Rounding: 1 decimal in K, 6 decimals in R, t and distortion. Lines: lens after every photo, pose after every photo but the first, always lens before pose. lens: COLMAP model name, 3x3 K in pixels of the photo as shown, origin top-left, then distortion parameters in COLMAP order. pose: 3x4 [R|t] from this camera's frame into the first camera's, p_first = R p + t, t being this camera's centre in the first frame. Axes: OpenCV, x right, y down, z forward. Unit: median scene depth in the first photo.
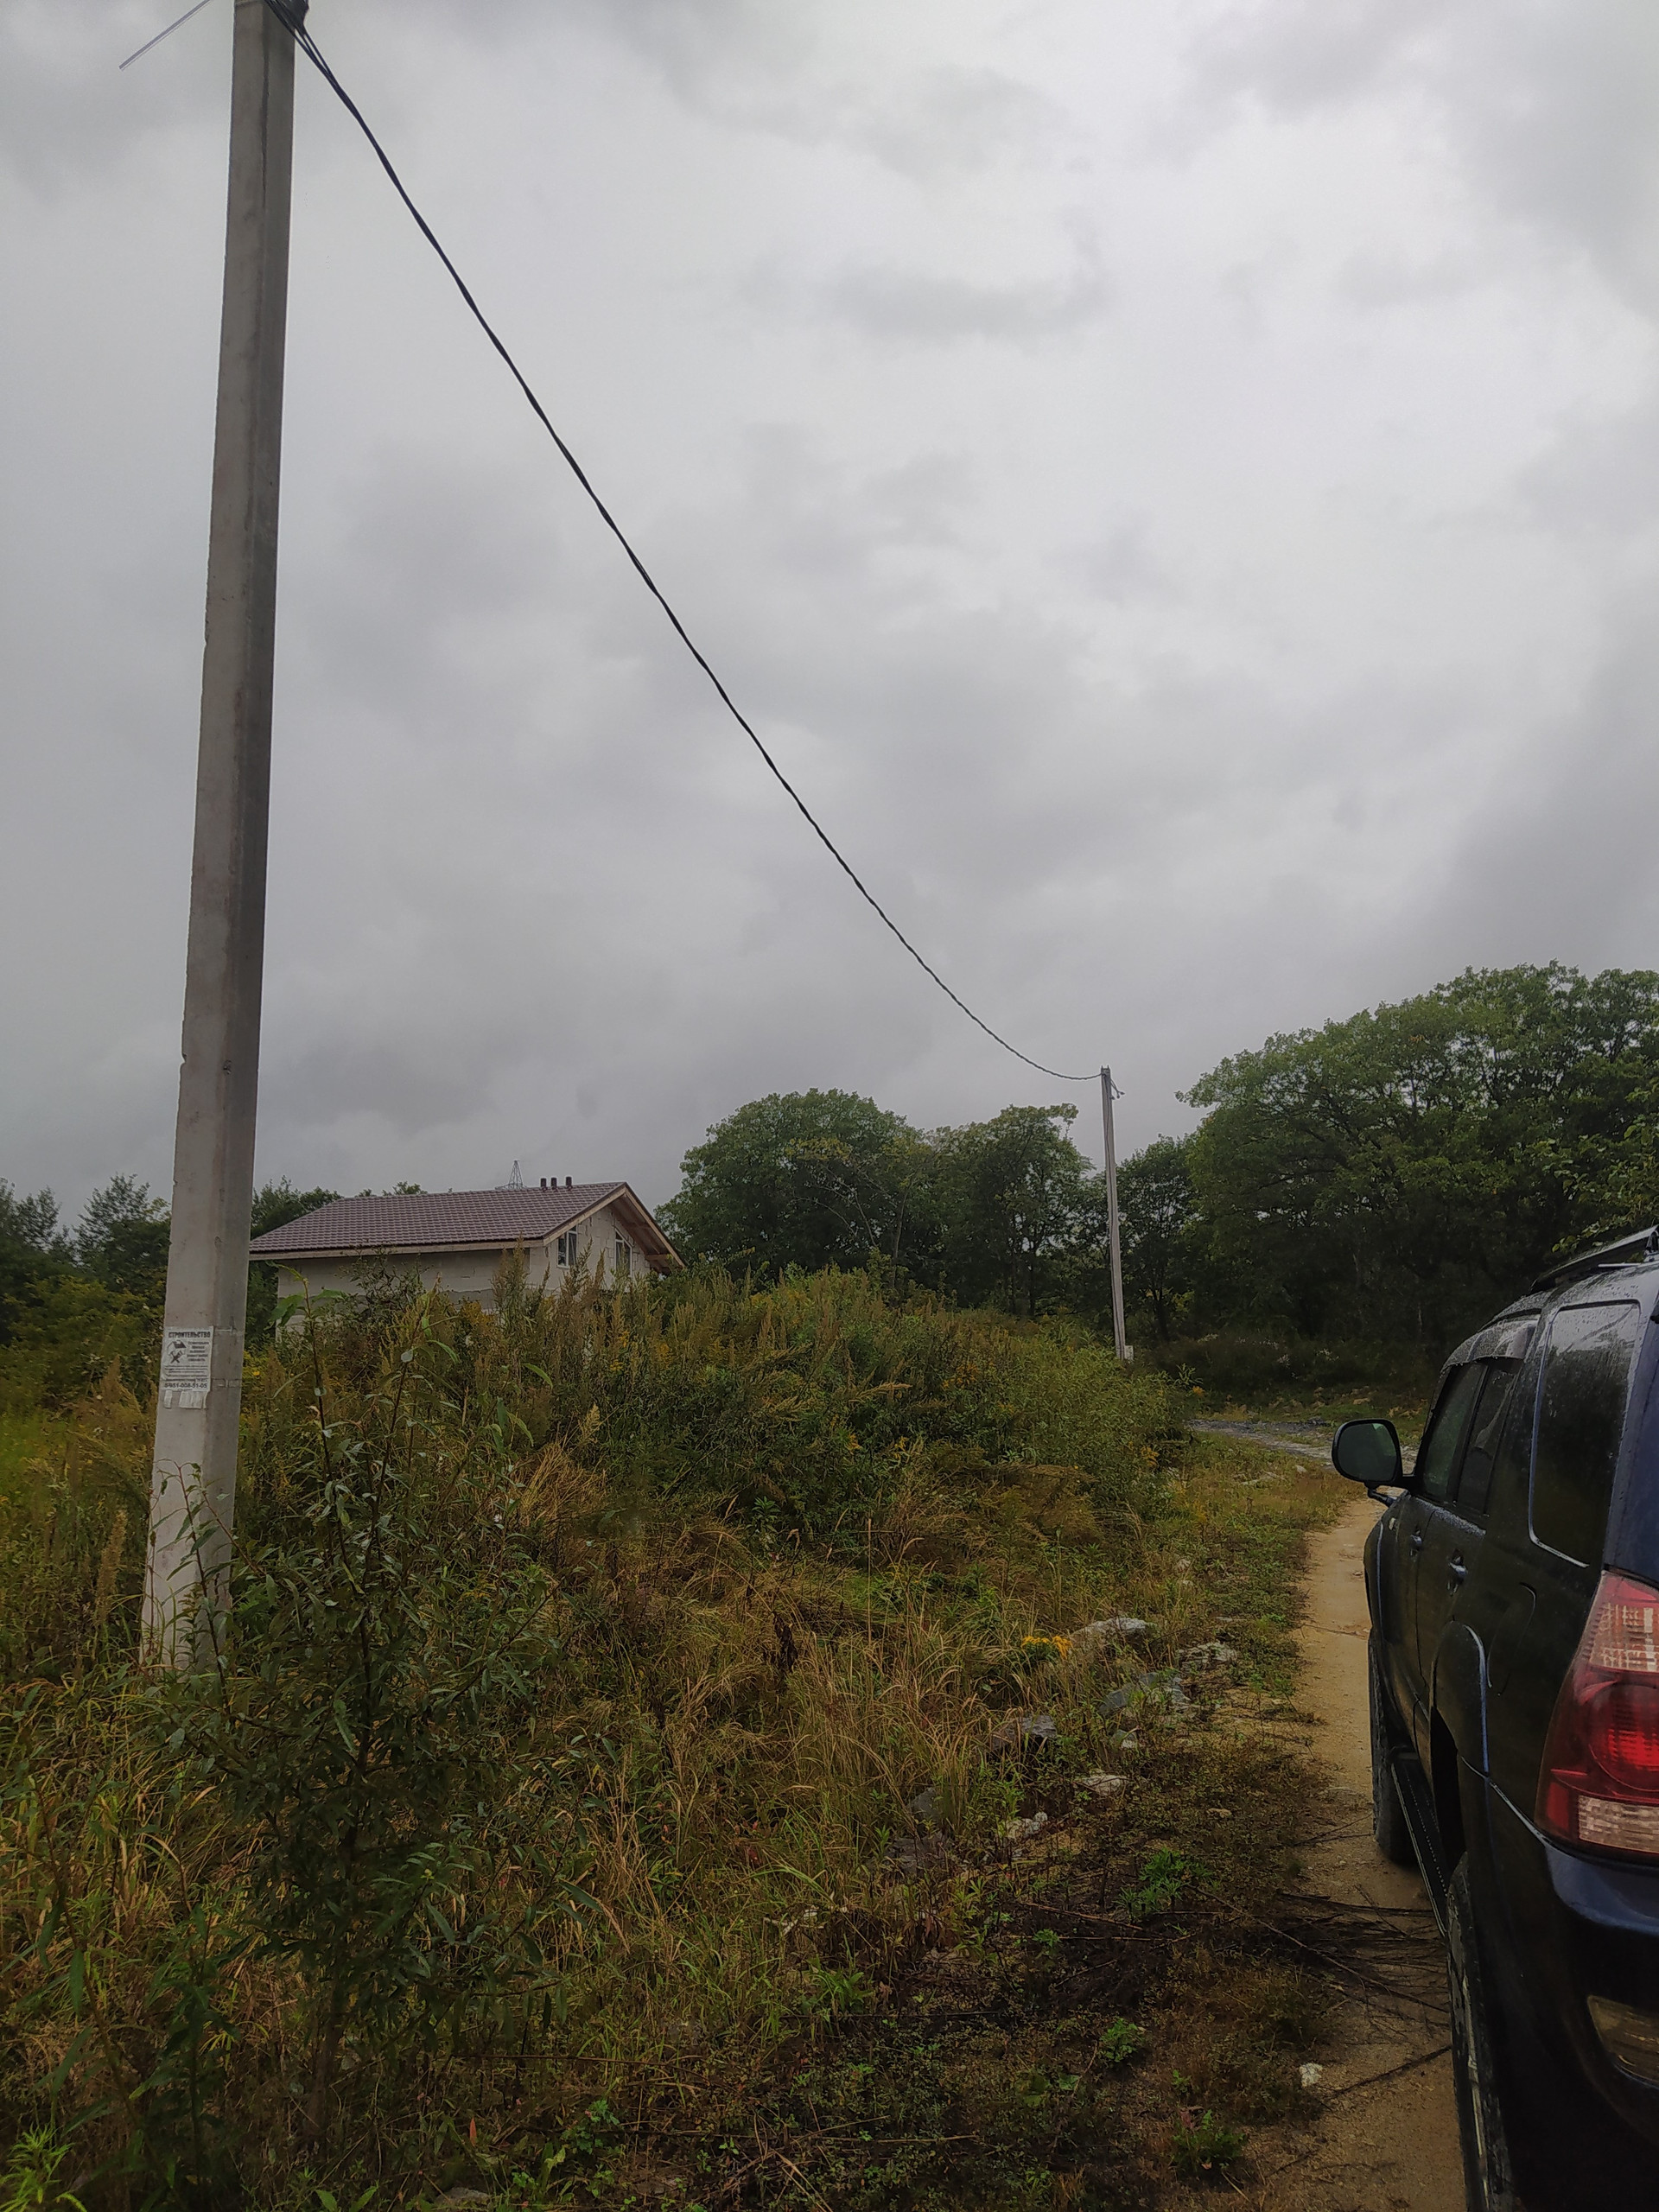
lens RADIAL K [[1674.3, 0, 866.7], [0, 1674.3, 1101.0], [0, 0, 1]] dist [0.104839, -0.169256]
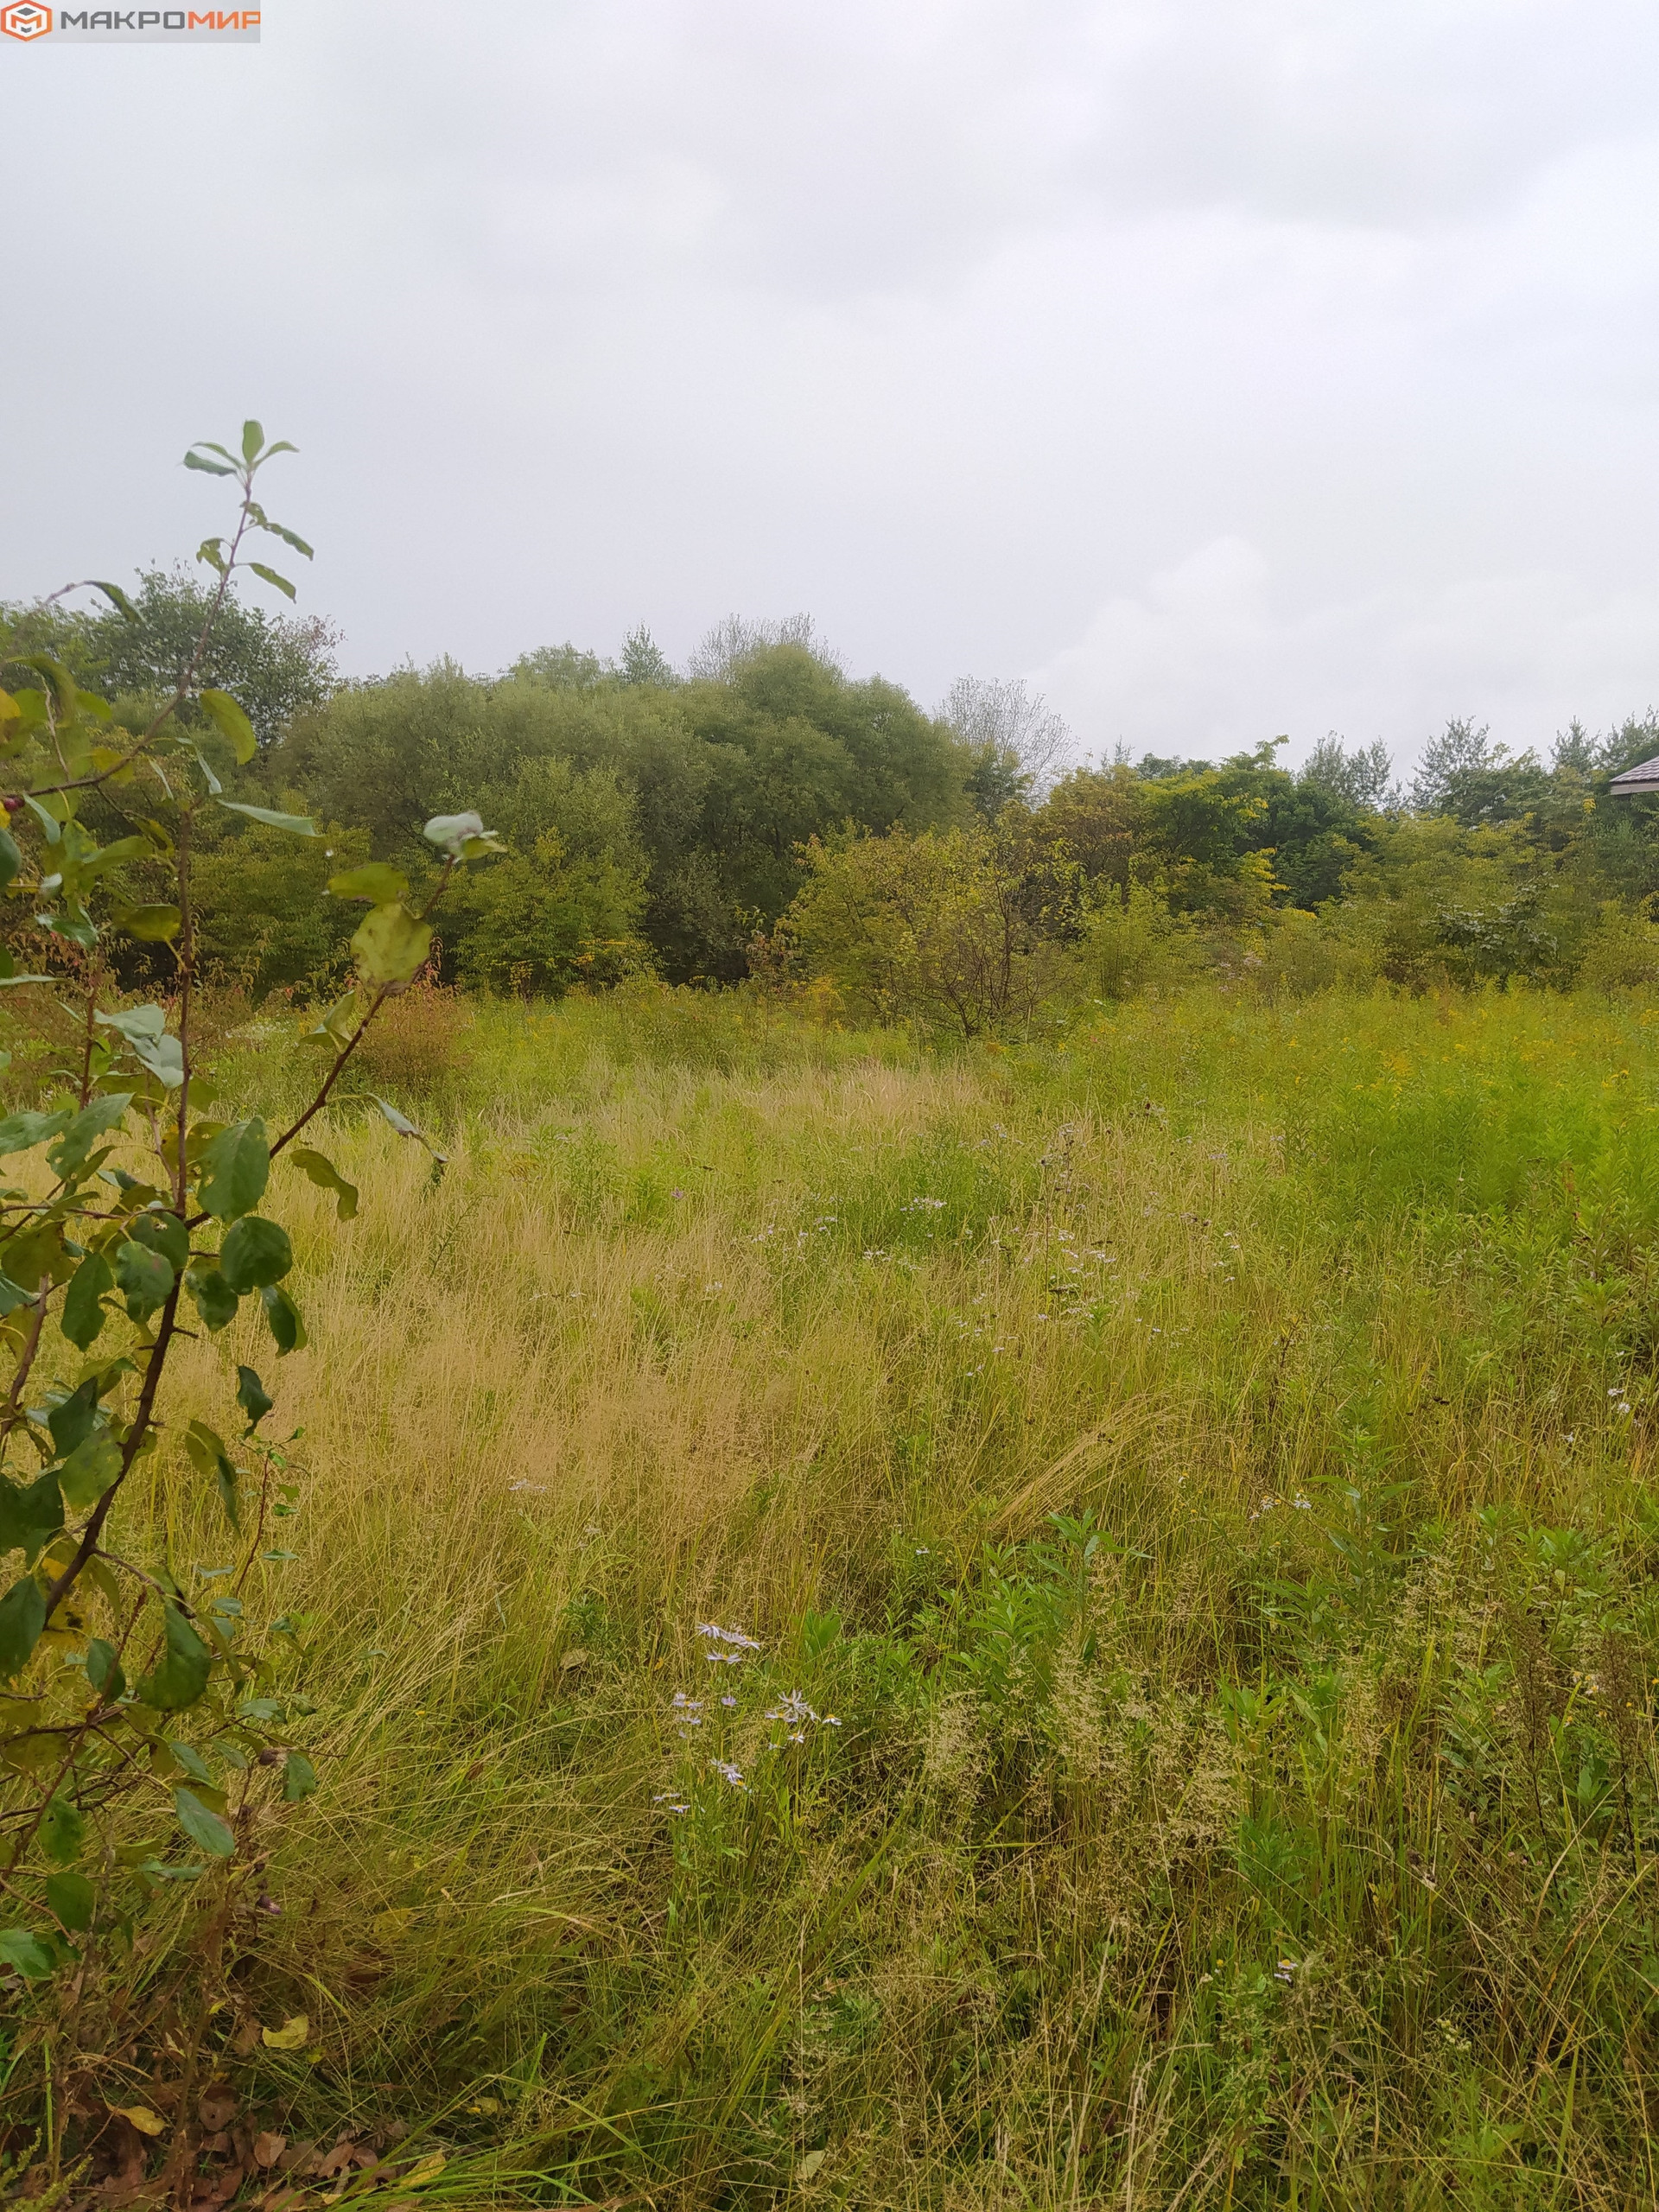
lens RADIAL K [[1674.3, 0, 866.7], [0, 1674.3, 1101.0], [0, 0, 1]] dist [0.104839, -0.169256]
pose [[0.739206, 0.073585, -0.669447, -0.074101], [0.093227, 0.973263, 0.209922, 0.026875], [0.666996, -0.217586, 0.712582, 0.150394]]
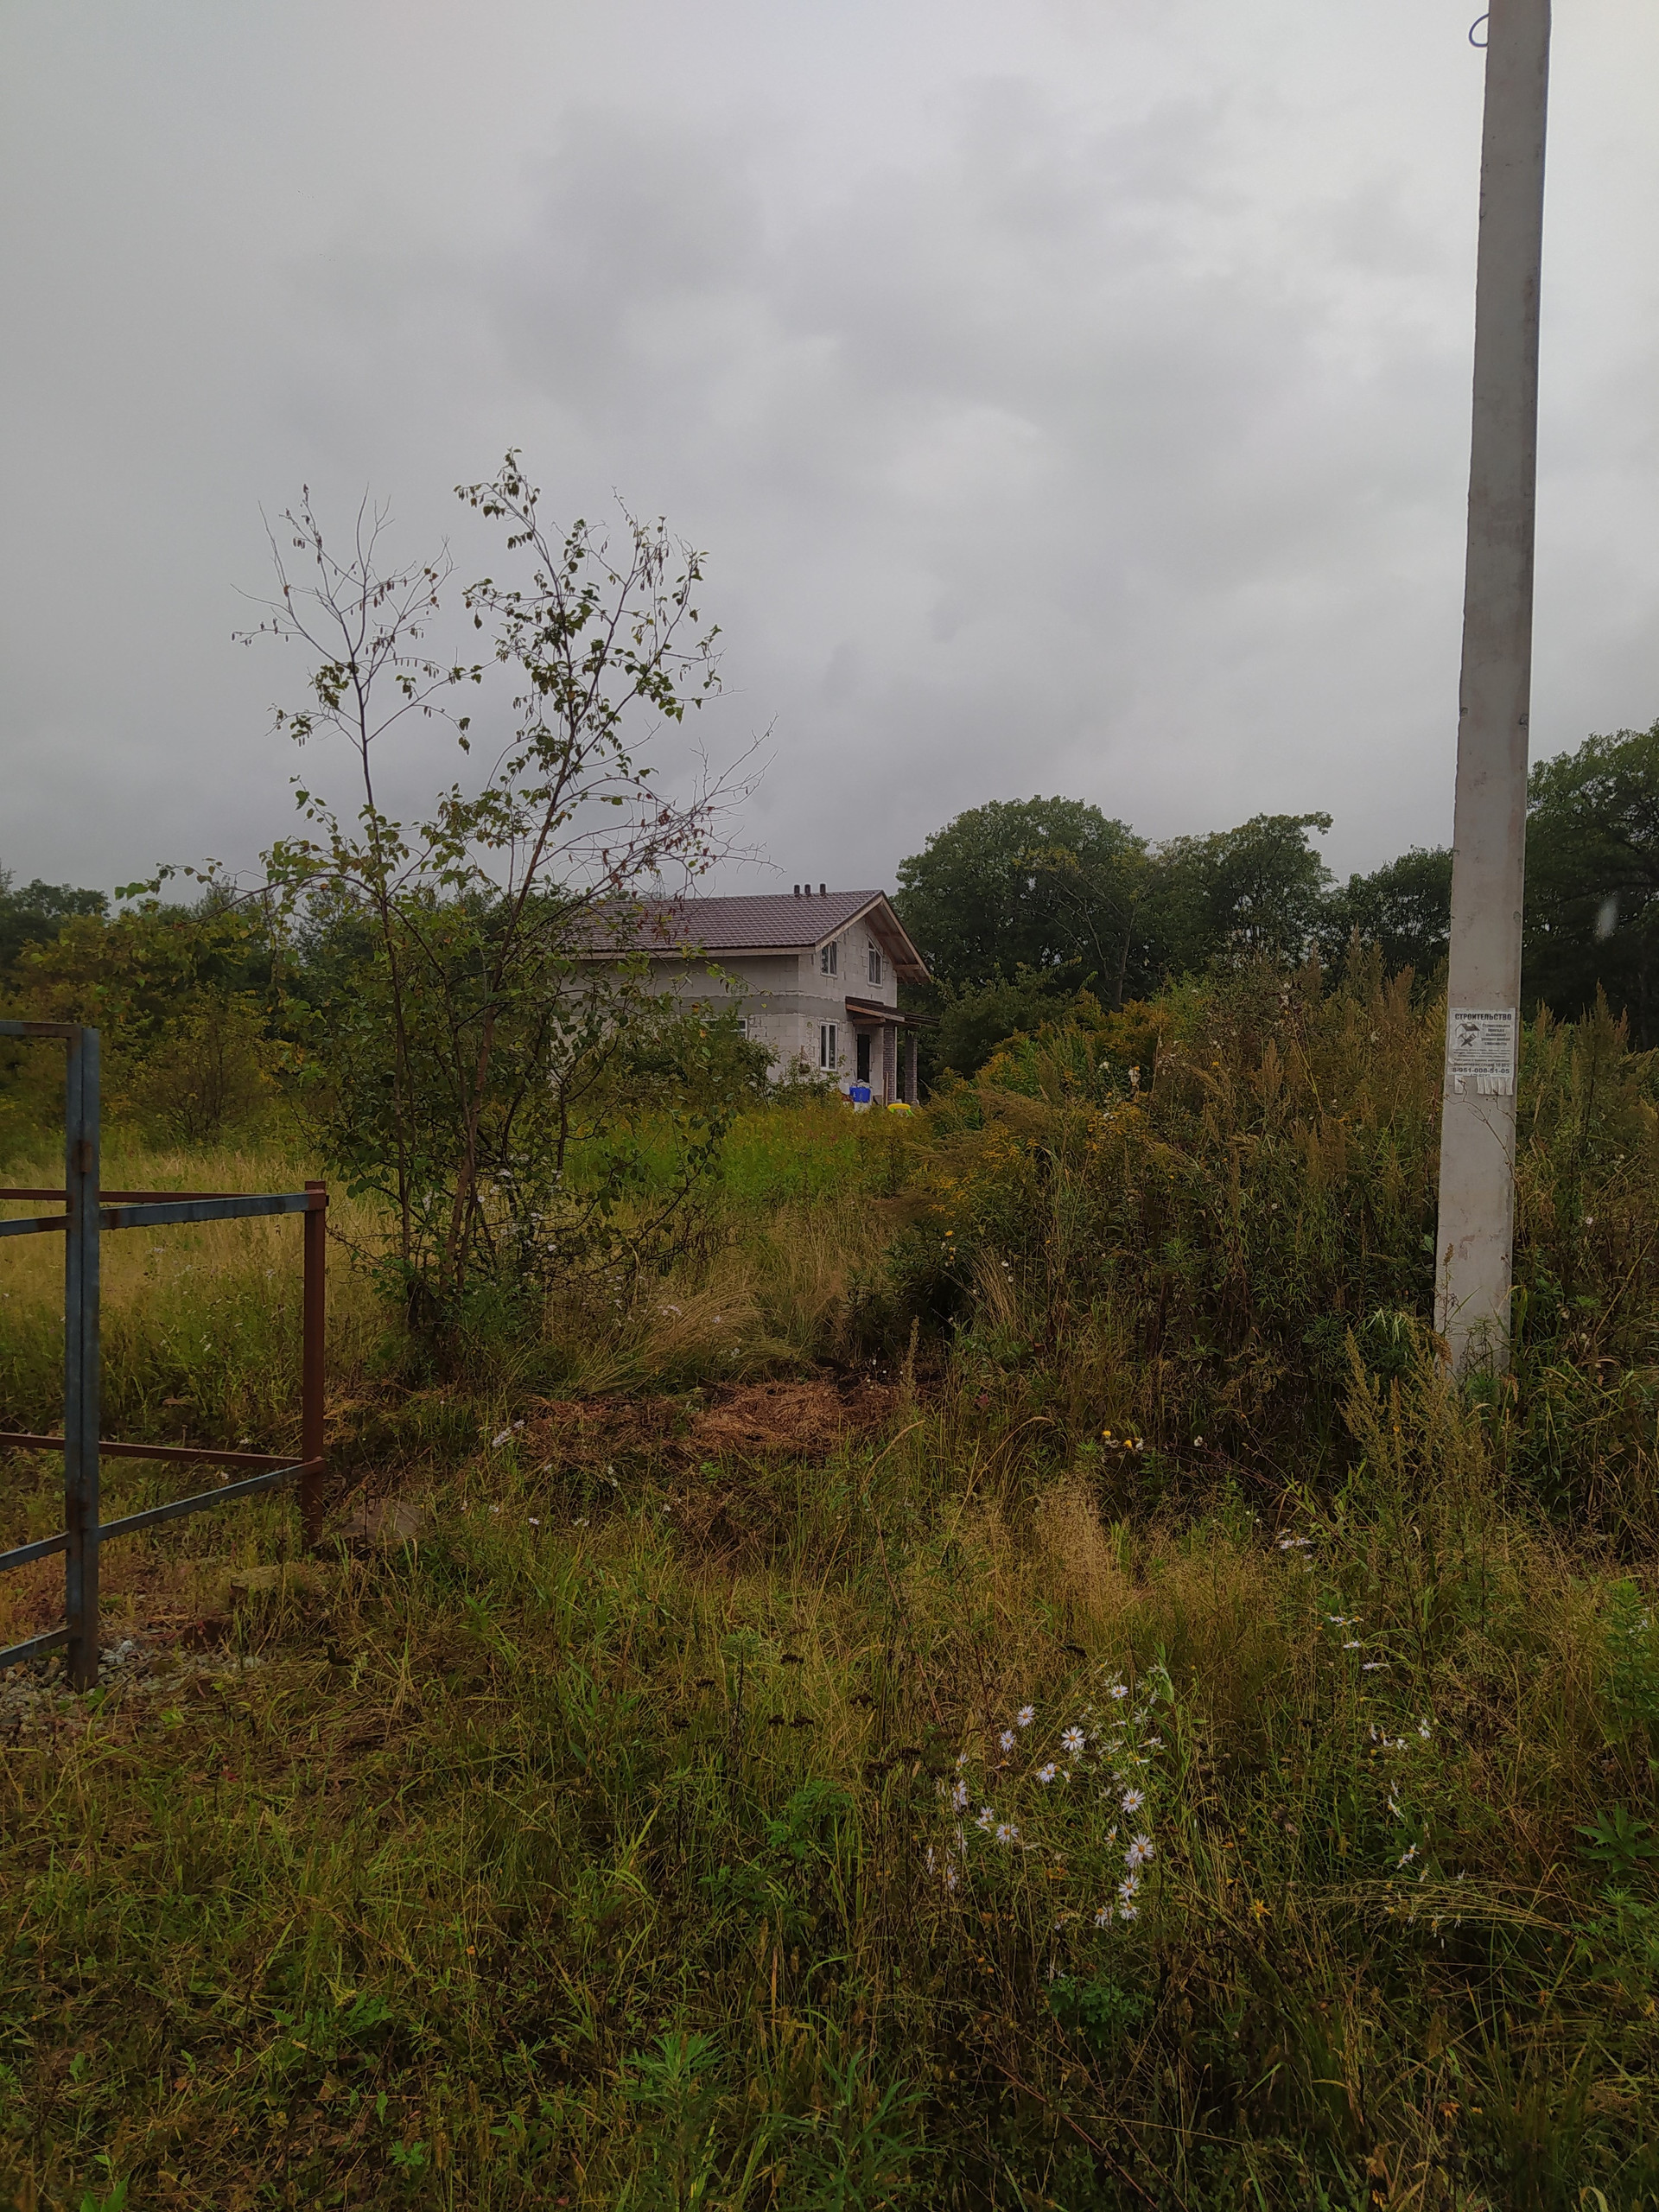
lens RADIAL K [[1678.7, 0, 767.6], [0, 1678.7, 1108.1], [0, 0, 1]] dist [0.006456, -0.155867]
pose [[0.992874, 0.024042, -0.116718, -0.069975], [-0.003496, 0.984892, 0.173135, 0.003118], [0.119117, -0.171494, 0.977958, 0.005457]]
